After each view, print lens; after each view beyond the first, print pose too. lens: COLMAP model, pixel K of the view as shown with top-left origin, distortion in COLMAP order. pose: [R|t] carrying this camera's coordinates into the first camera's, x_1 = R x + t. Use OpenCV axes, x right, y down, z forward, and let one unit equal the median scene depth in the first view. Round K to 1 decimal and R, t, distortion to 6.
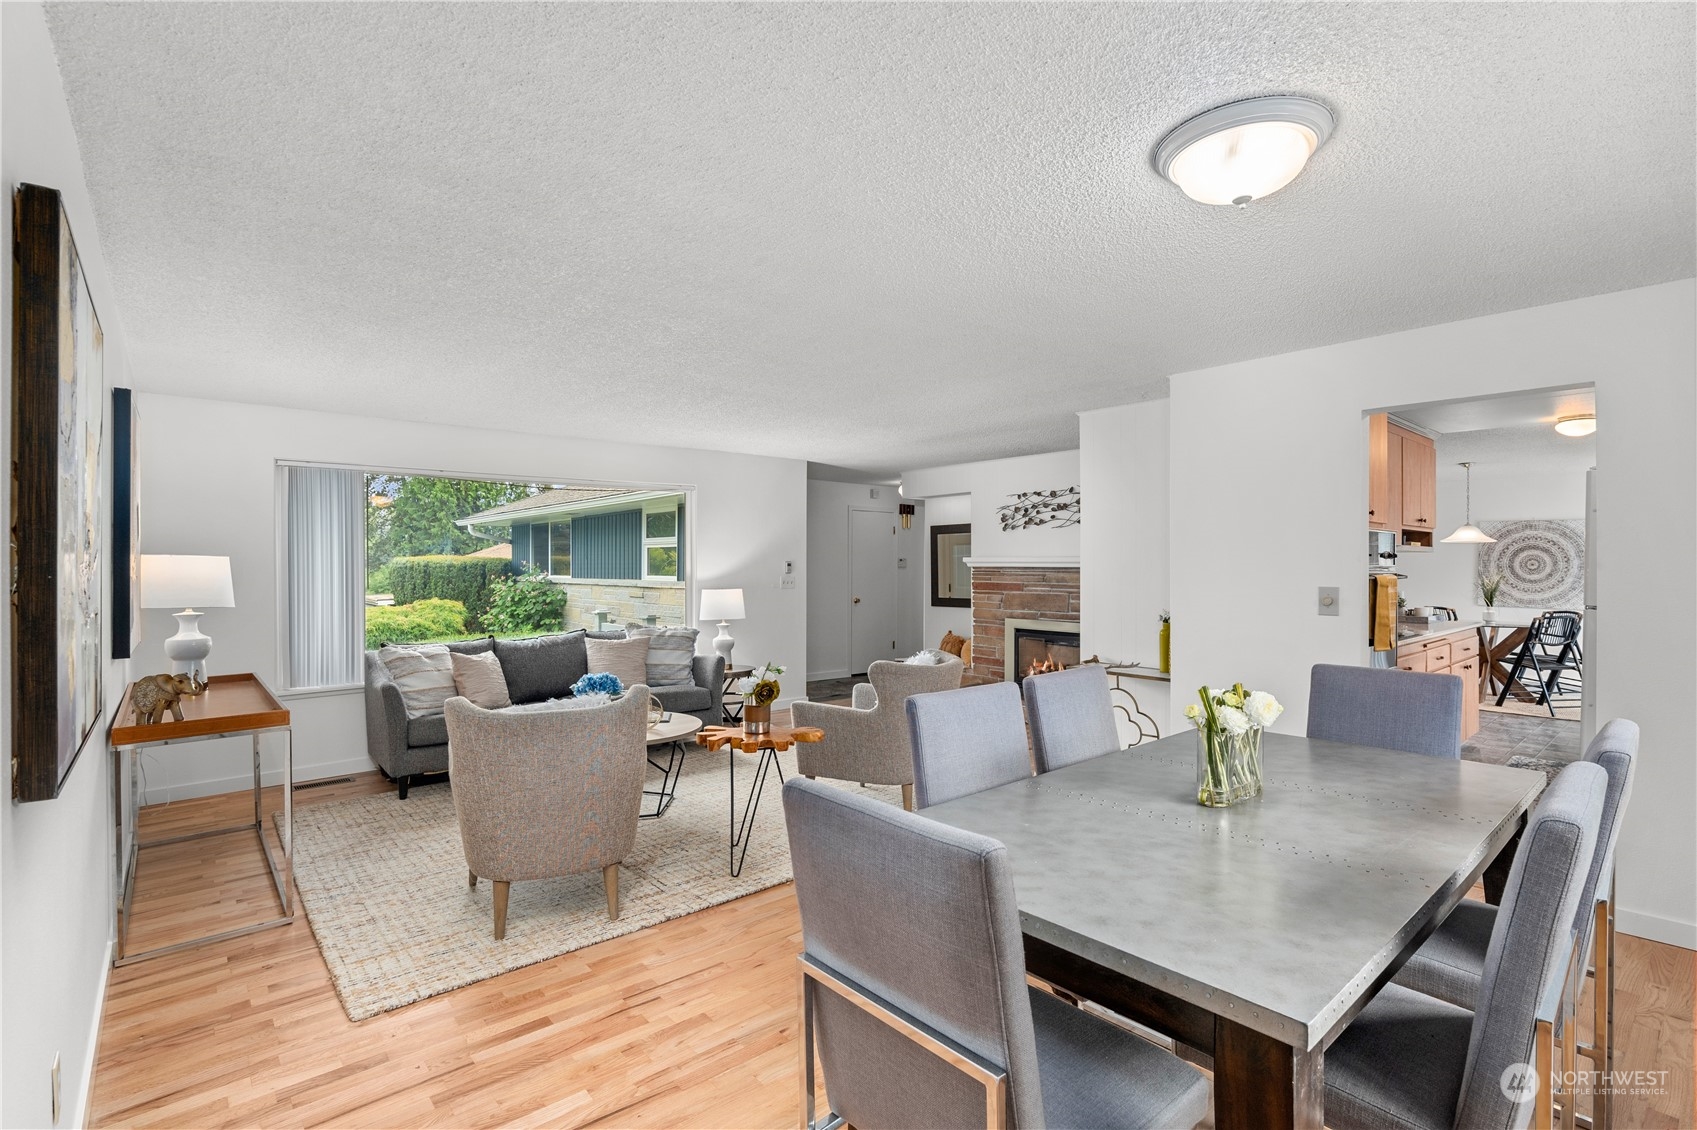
lens RADIAL K [[784.2, 0, 837.6], [0, 784.2, 567.4], [0, 0, 1]] dist [-0.021041, 0.000128]
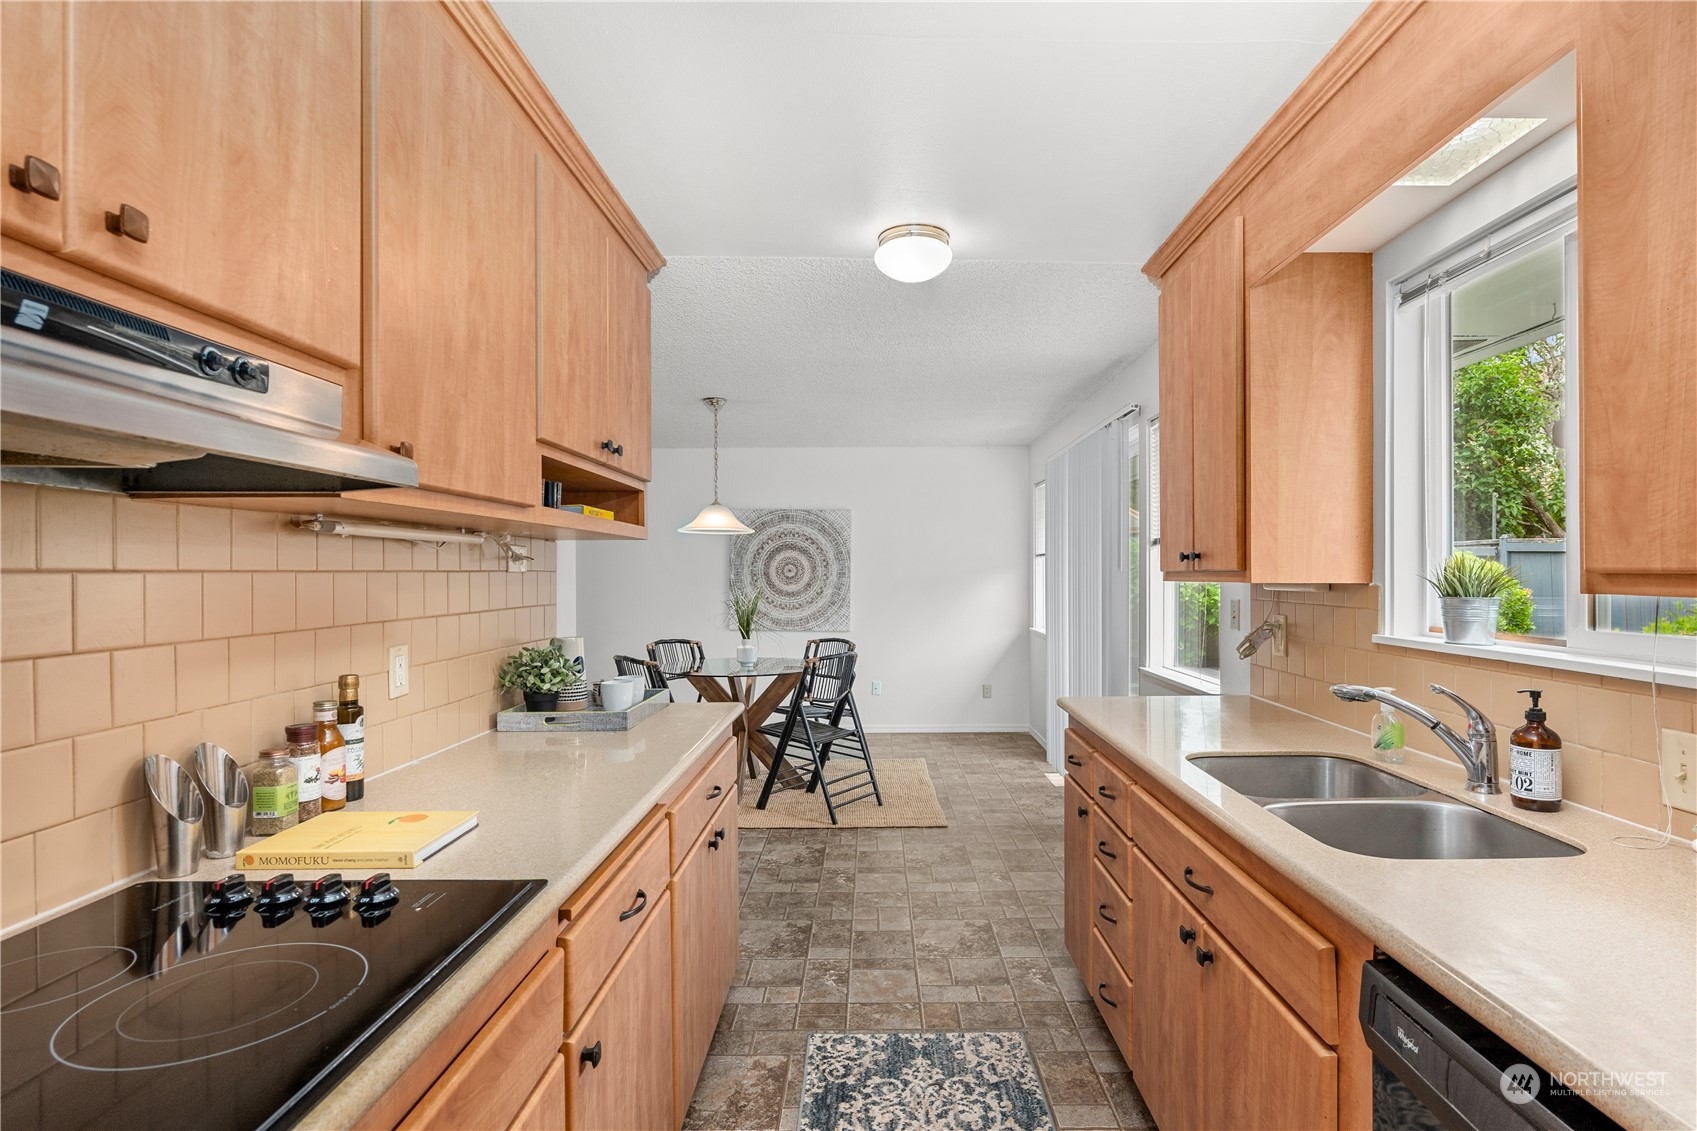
lens RADIAL K [[840.1, 0, 850.6], [0, 840.1, 575.4], [0, 0, 1]] dist [-0.002971, -0.000064]
pose [[0.668849, -0.007331, 0.743362, 0.429274], [0.008637, 0.999961, 0.002090, -0.000556], [-0.743348, 0.005023, 0.668886, 0.522115]]
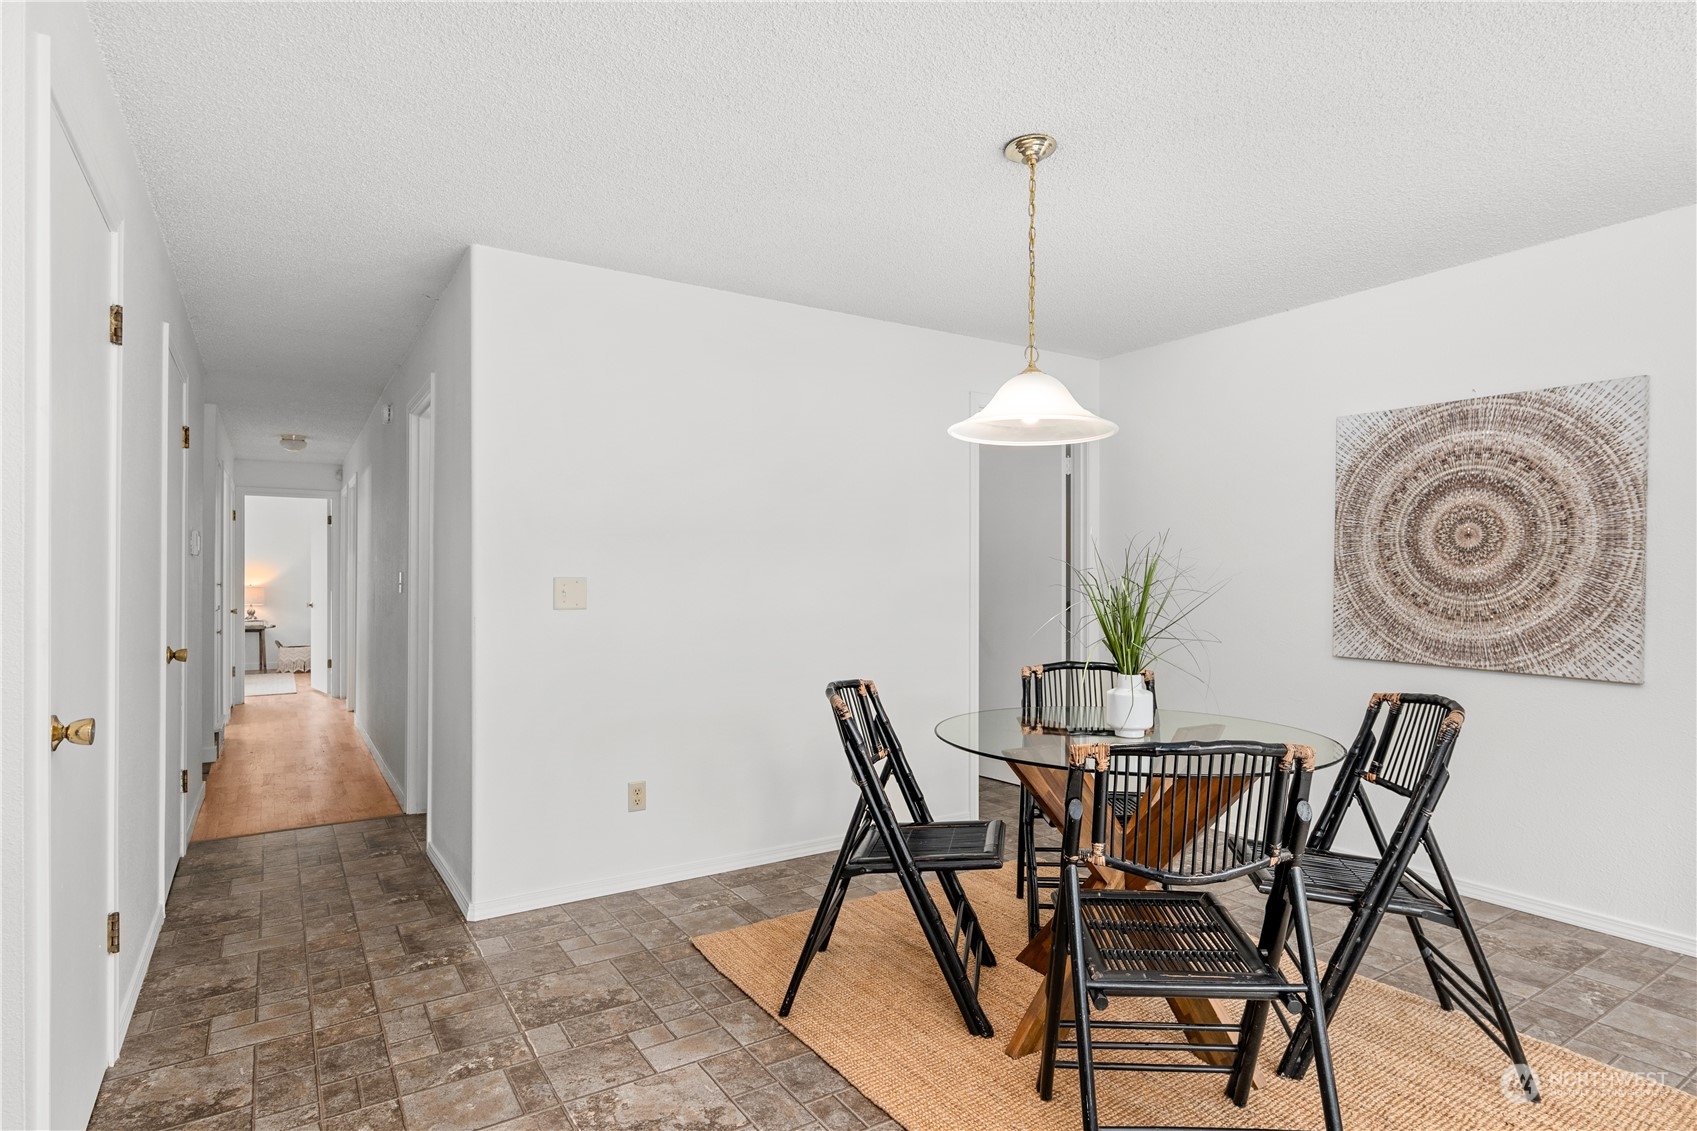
lens RADIAL K [[881.5, 0, 854.7], [0, 881.5, 574.6], [0, 0, 1]] dist [-0.003995, -0.000613]
pose [[0.992691, 0.000665, -0.120684, 0.834561], [-0.001834, 0.999952, -0.009575, 0.020571], [0.120672, 0.009726, 0.992645, 0.727653]]
